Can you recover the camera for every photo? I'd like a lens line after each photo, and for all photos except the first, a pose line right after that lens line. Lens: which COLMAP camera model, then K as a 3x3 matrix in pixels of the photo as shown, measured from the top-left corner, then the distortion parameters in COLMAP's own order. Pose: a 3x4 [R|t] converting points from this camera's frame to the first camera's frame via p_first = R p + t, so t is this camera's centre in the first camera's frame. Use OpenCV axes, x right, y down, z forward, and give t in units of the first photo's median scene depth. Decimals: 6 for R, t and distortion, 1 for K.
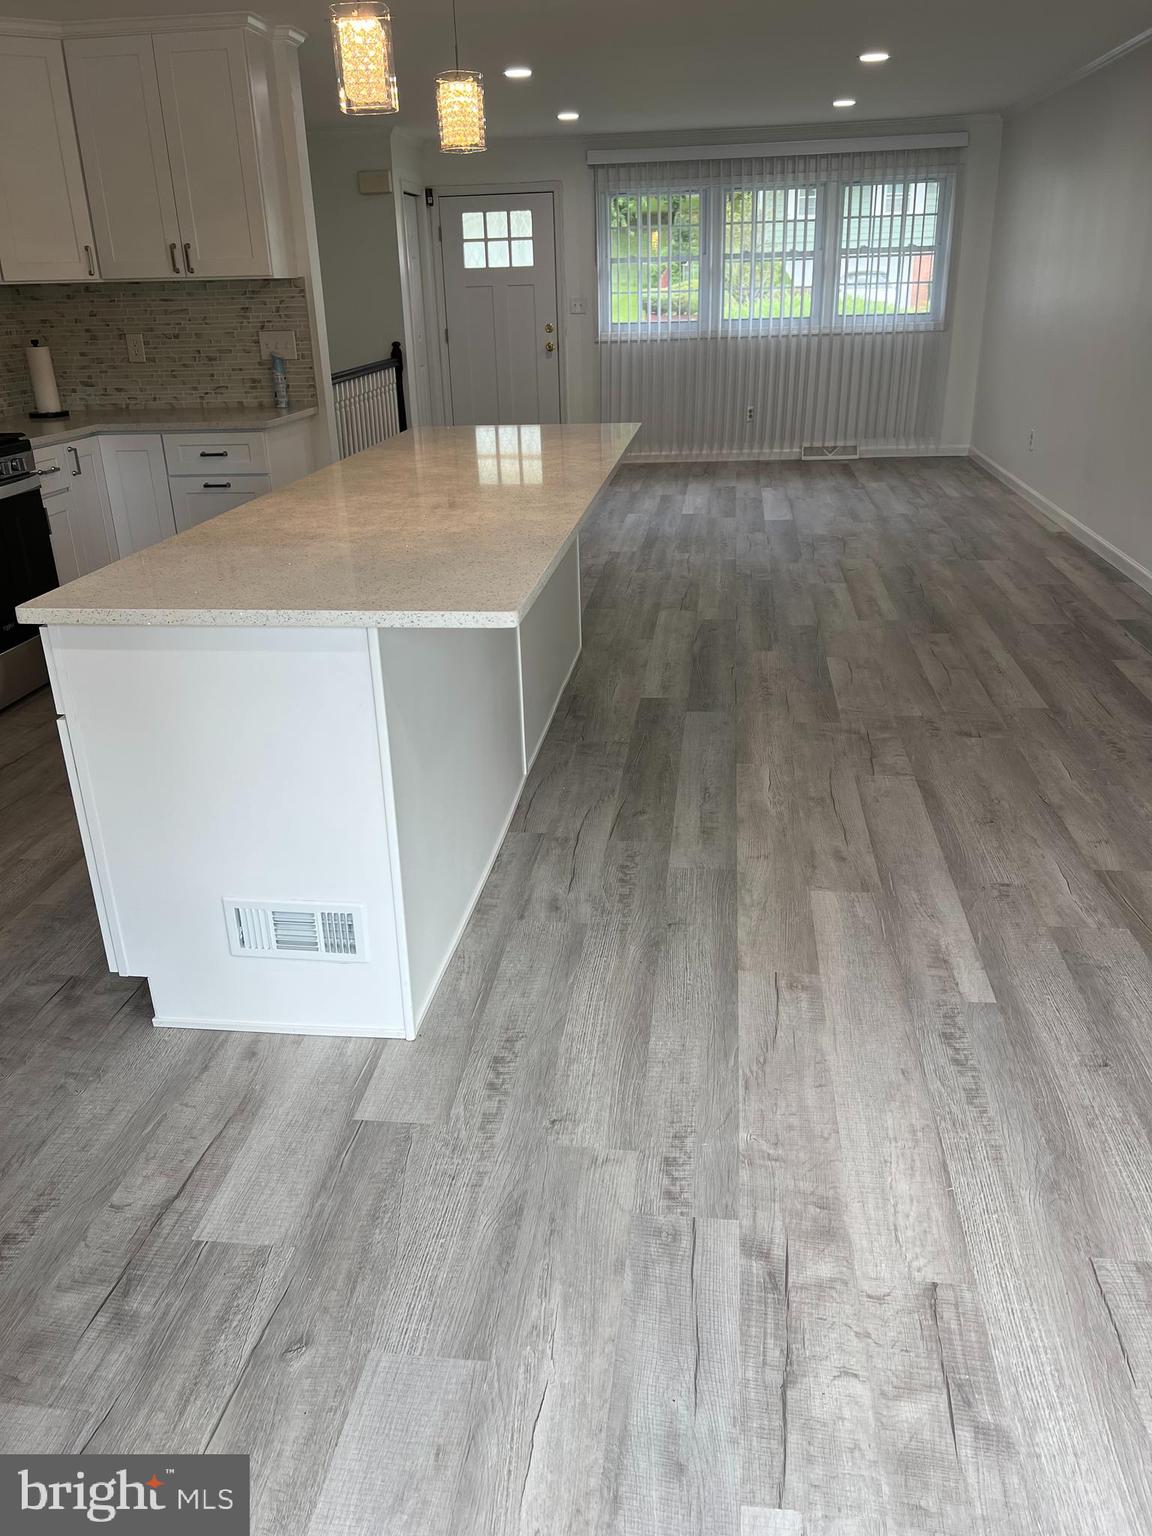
lens RADIAL K [[1151.2, 0, 575.3], [0, 1151.2, 768.5], [0, 0, 1]] dist [0.049747, -0.062817]
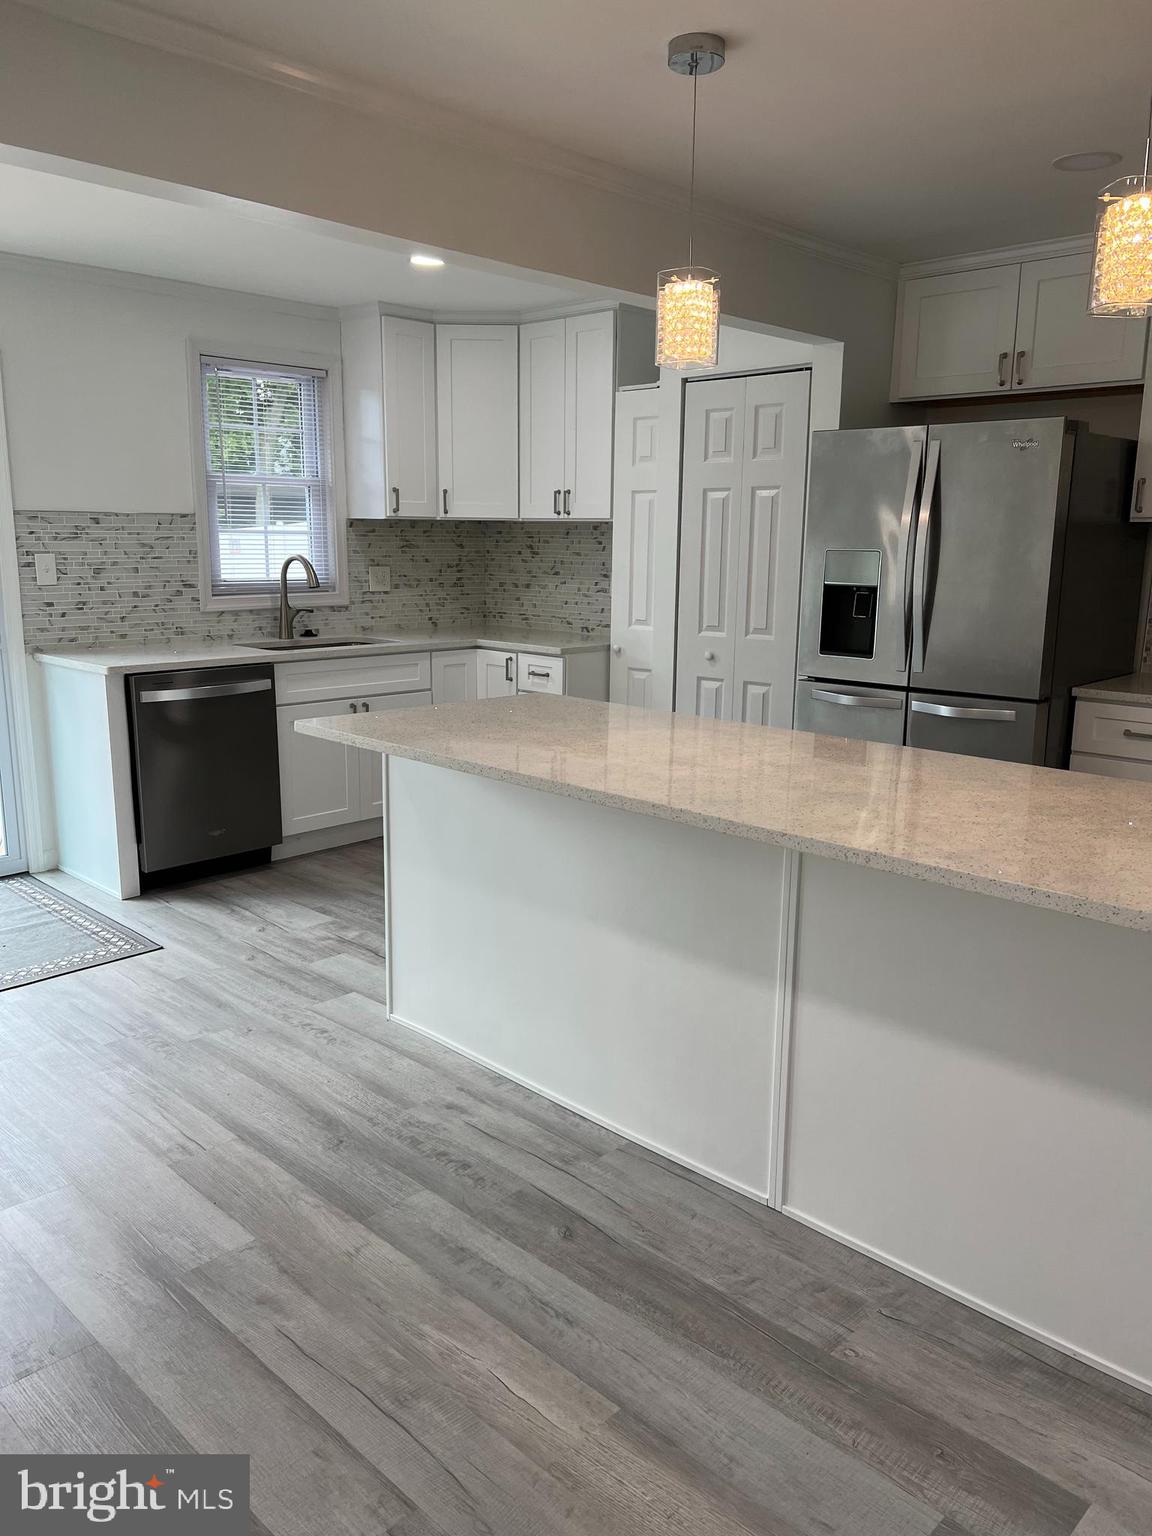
lens RADIAL K [[1151.2, 0, 574.3], [0, 1151.2, 774.4], [0, 0, 1]] dist [0.049747, -0.062817]
pose [[-0.602004, 0.181441, -0.777606, 0.675084], [-0.305481, 0.847424, 0.434228, -0.619201], [0.737749, 0.498951, -0.454725, 1.444297]]
